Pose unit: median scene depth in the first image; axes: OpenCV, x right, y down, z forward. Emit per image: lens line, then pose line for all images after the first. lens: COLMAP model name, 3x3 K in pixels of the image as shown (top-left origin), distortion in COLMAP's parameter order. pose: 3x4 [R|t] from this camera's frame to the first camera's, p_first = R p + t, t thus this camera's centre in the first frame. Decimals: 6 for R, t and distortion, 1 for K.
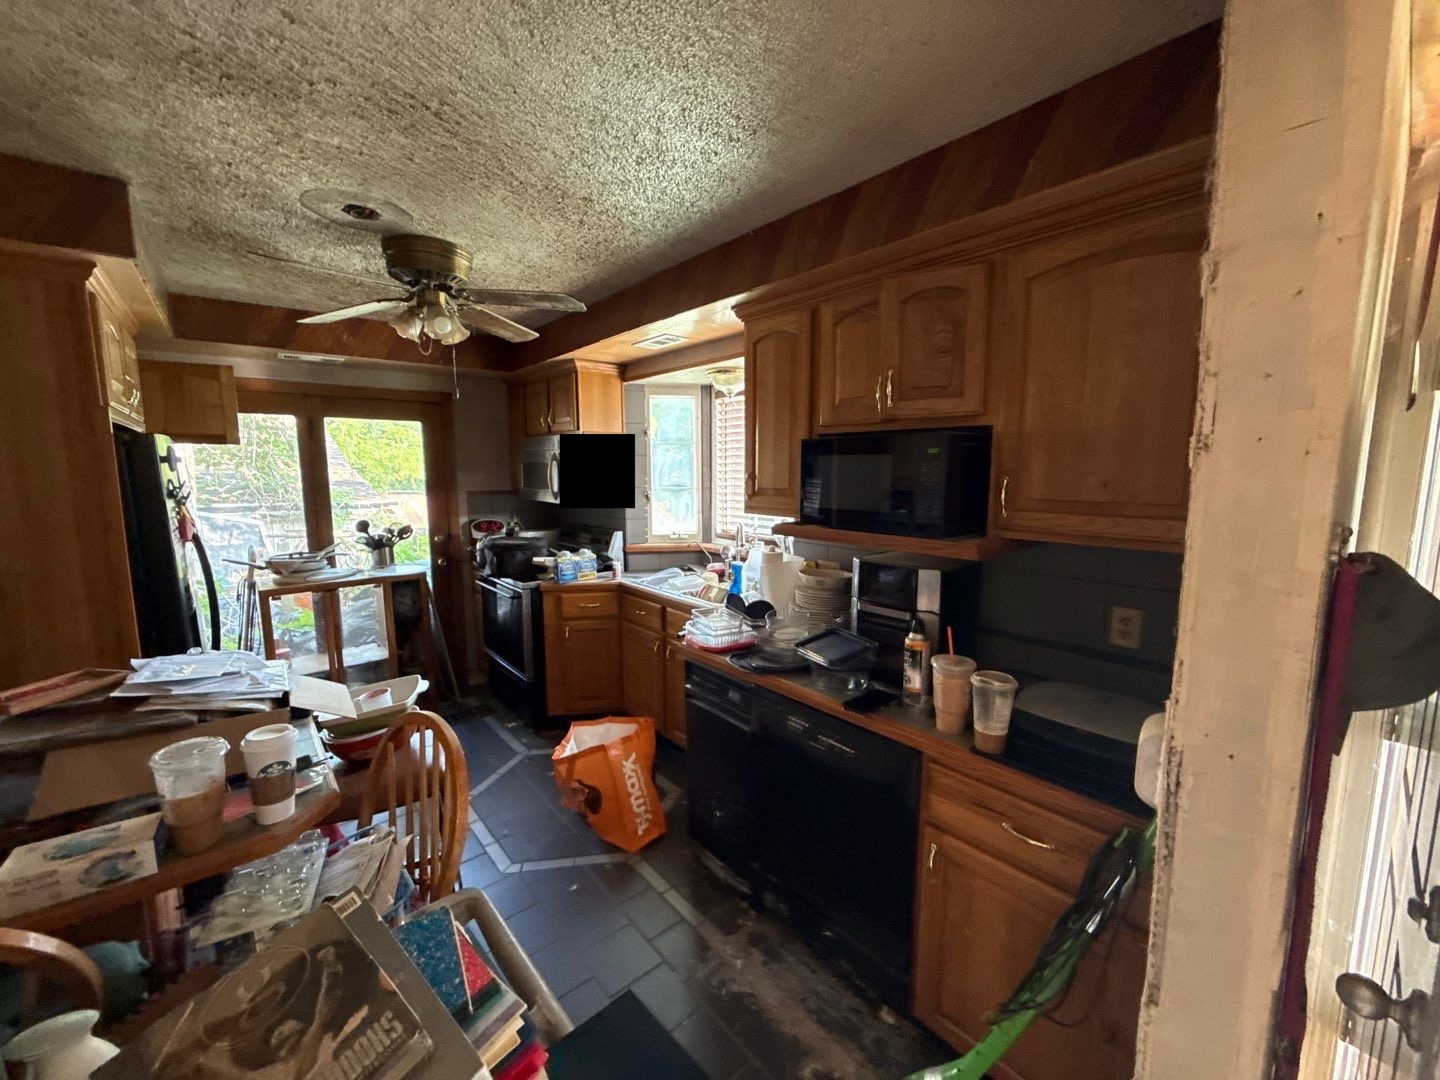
lens RADIAL K [[574.1, 0, 720.0], [0, 574.1, 538.5], [0, 0, 1]] dist [-0.000660, 0.000589]
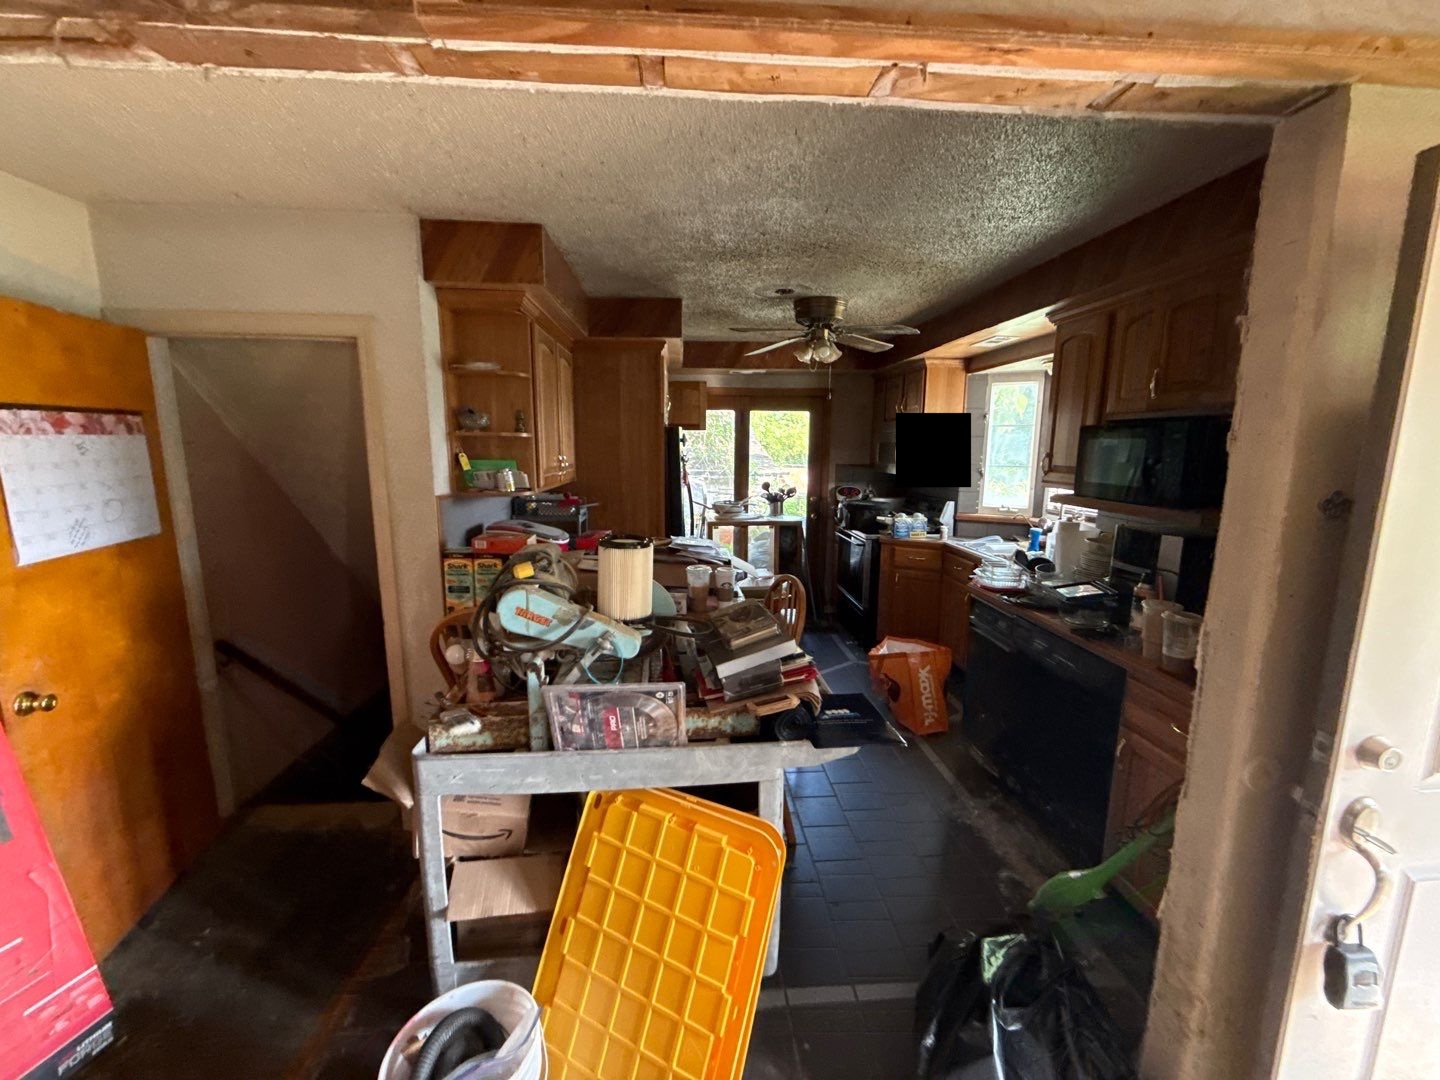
lens RADIAL K [[574.1, 0, 715.3], [0, 574.1, 534.9], [0, 0, 1]] dist [-0.000660, 0.000589]
pose [[0.801830, 0.100353, -0.589066, 0.154471], [-0.081765, 0.994951, 0.058202, 0.030728], [0.591932, 0.001497, 0.805987, -0.266477]]
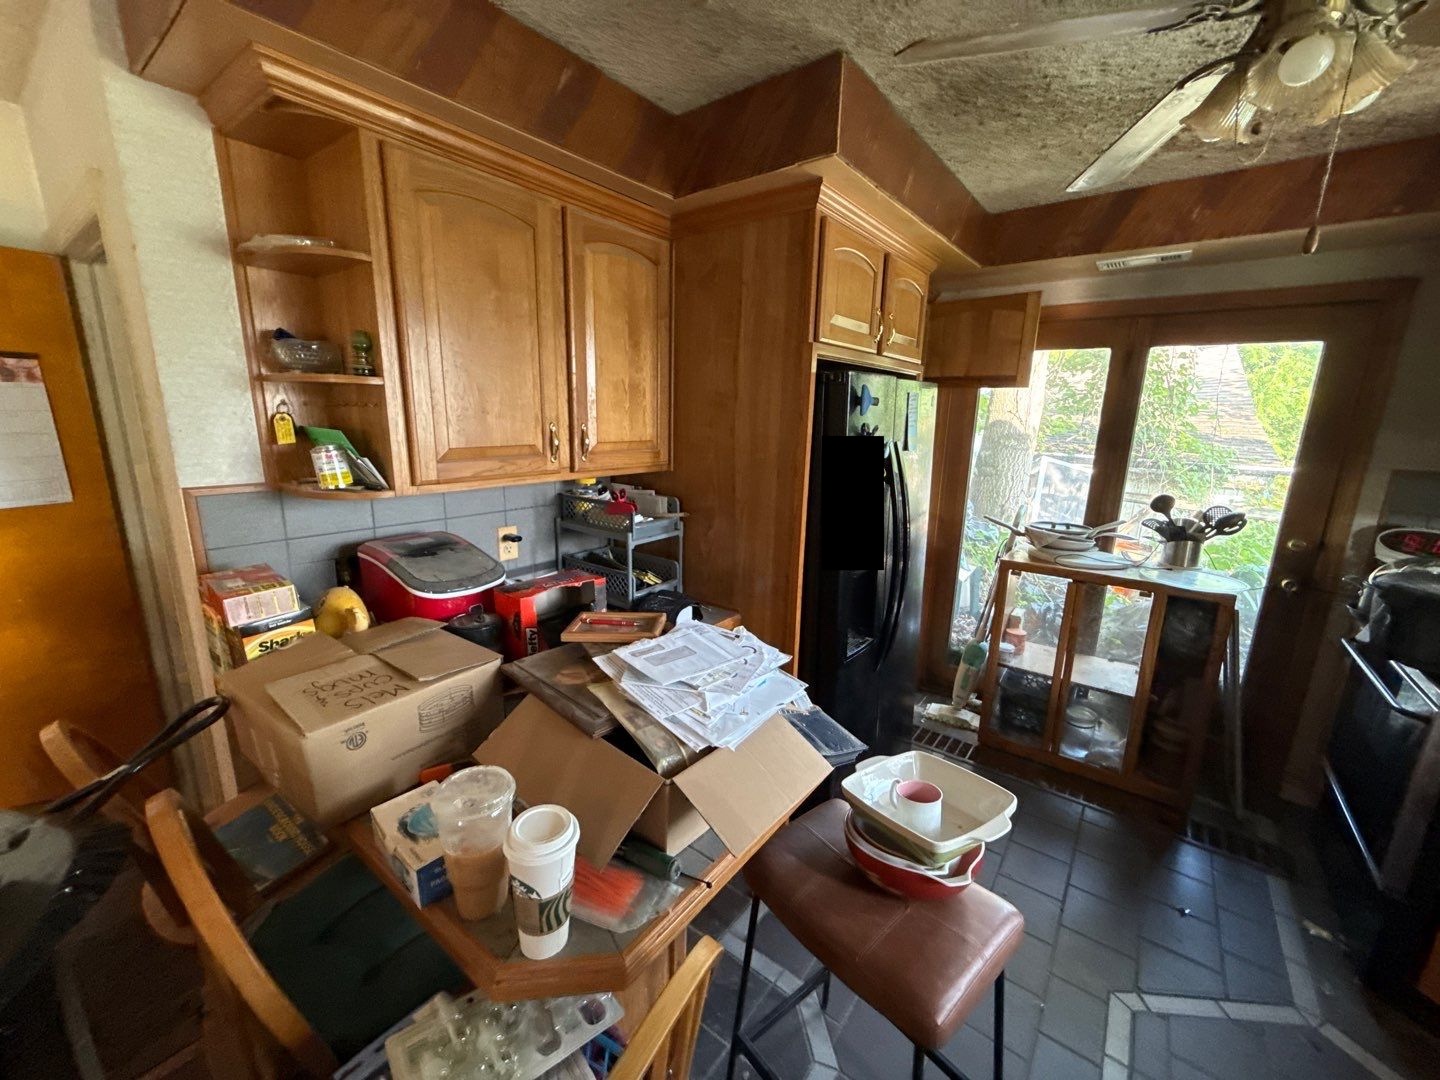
lens RADIAL K [[574.1, 0, 716.1], [0, 574.1, 539.6], [0, 0, 1]] dist [-0.000660, 0.000589]
pose [[0.211754, 0.223301, -0.951471, -0.073440], [-0.143395, 0.970111, 0.195763, -0.043306], [0.966746, 0.094982, 0.237445, 0.356356]]
